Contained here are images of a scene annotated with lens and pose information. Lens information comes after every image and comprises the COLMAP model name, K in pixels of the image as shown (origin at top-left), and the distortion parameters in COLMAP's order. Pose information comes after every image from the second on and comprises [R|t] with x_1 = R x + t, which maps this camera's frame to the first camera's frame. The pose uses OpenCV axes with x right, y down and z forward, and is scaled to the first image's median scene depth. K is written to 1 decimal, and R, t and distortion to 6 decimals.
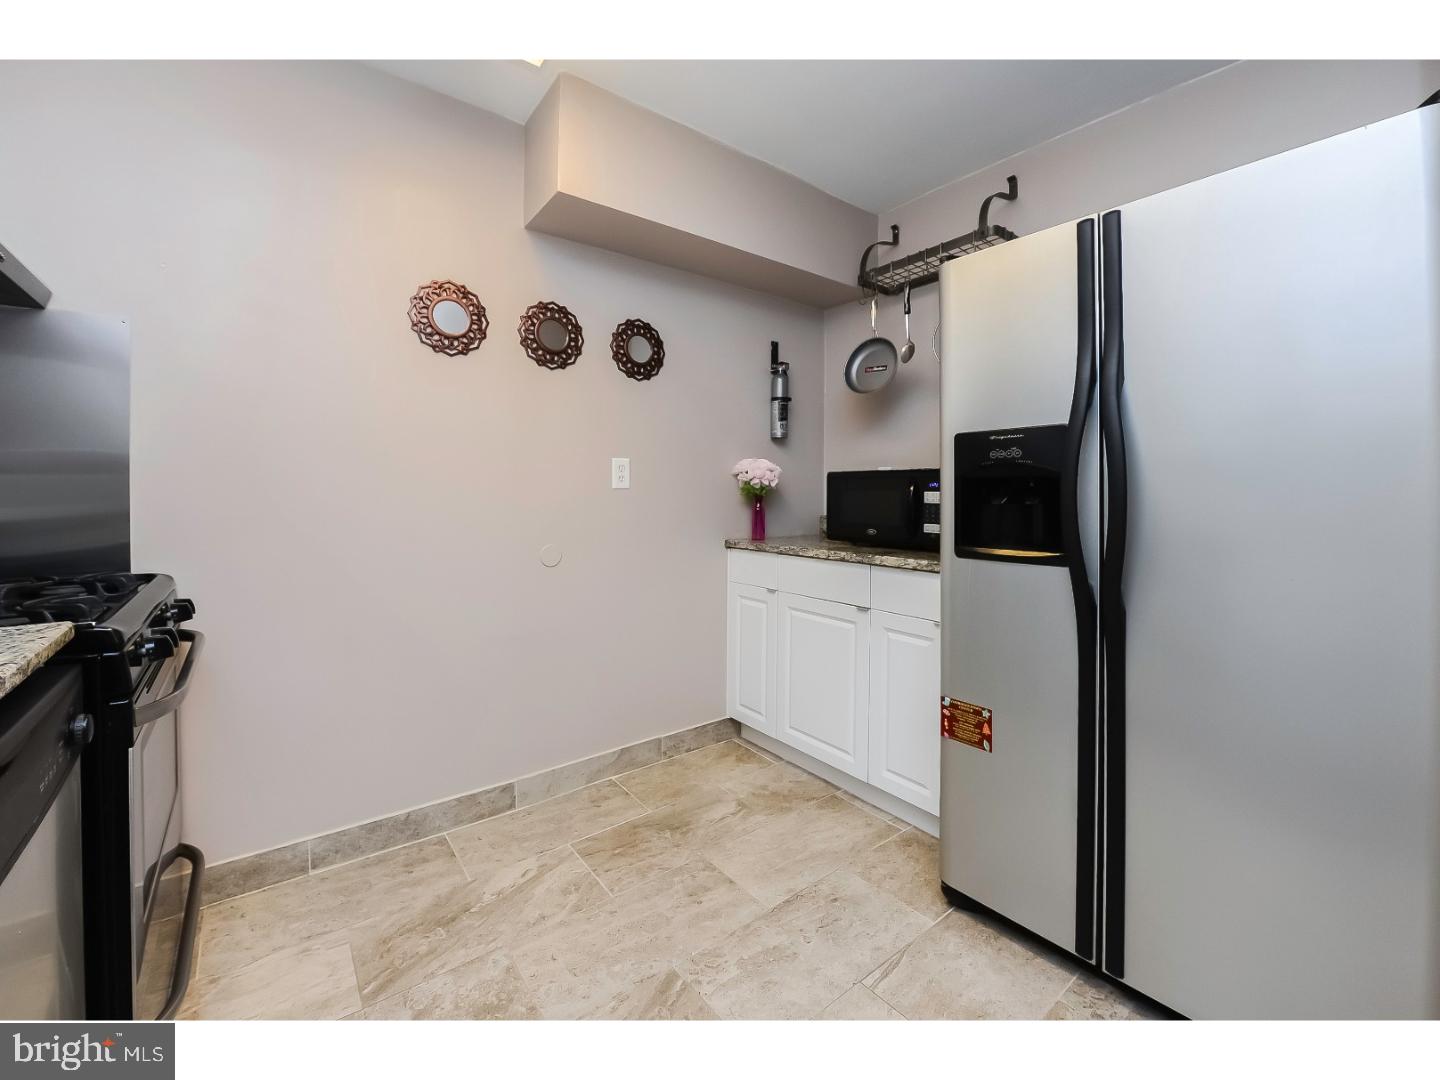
lens RADIAL K [[587.4, 0, 719.9], [0, 587.4, 490.1], [0, 0, 1]] dist [-0.017942, -0.000796]
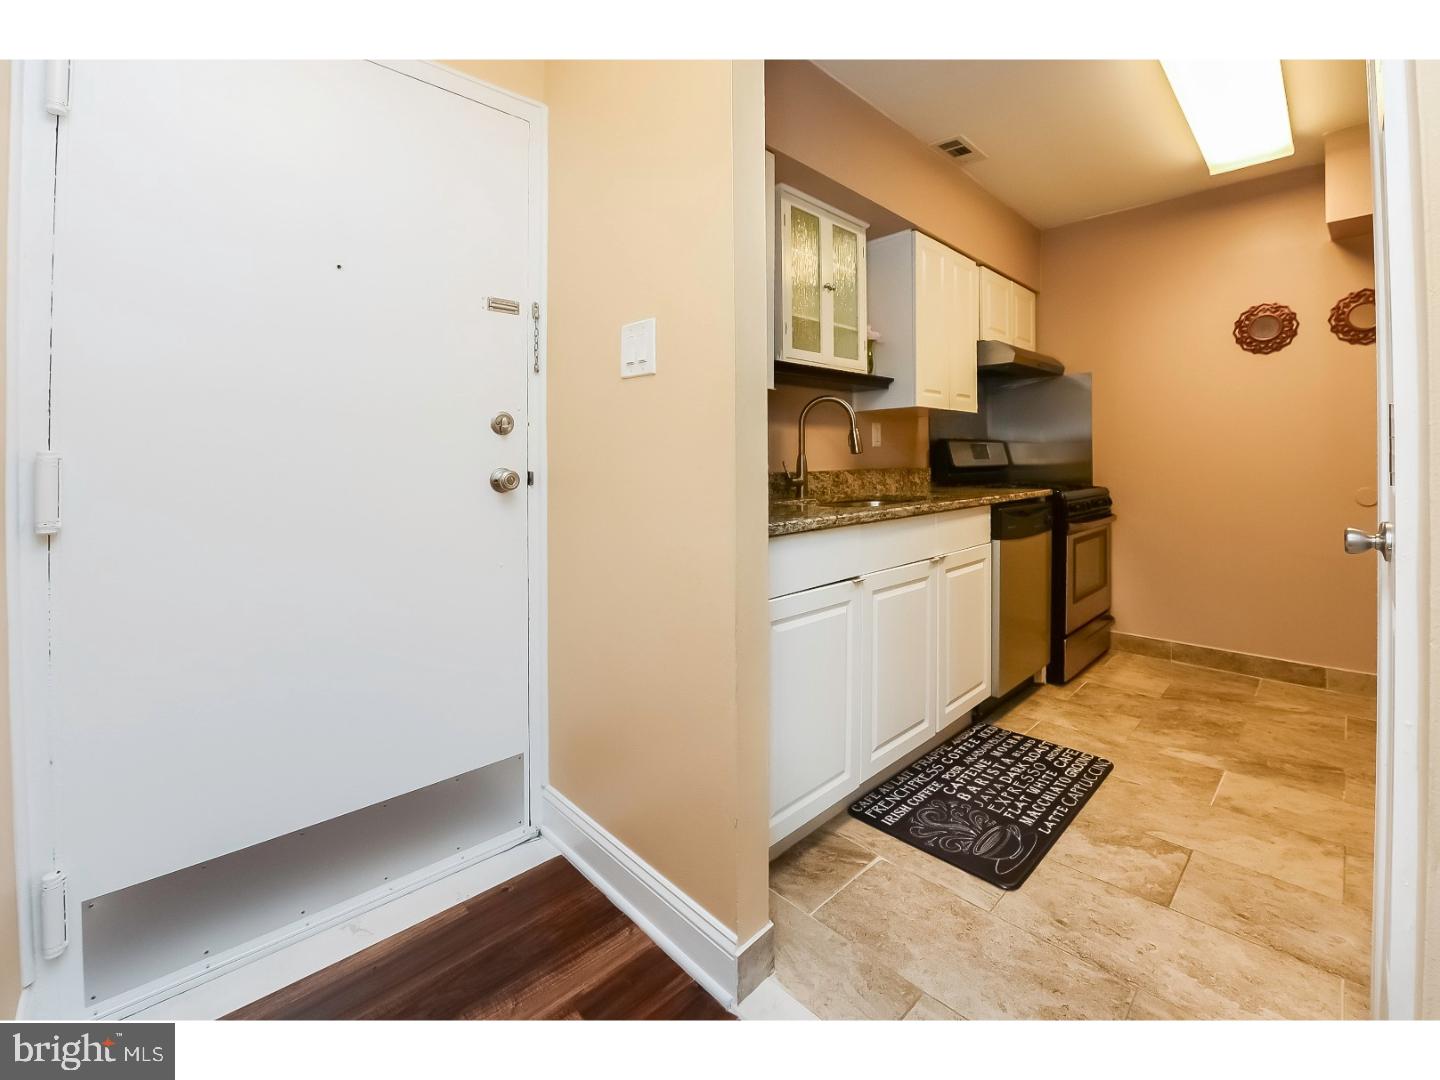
lens RADIAL K [[613.4, 0, 743.6], [0, 613.4, 467.8], [0, 0, 1]] dist [-0.017770, -0.000026]
pose [[0.111646, 0.007981, -0.993716, 0.896149], [0.007627, 0.999931, 0.008887, 0.032162], [0.993719, -0.008571, 0.111577, -0.469723]]
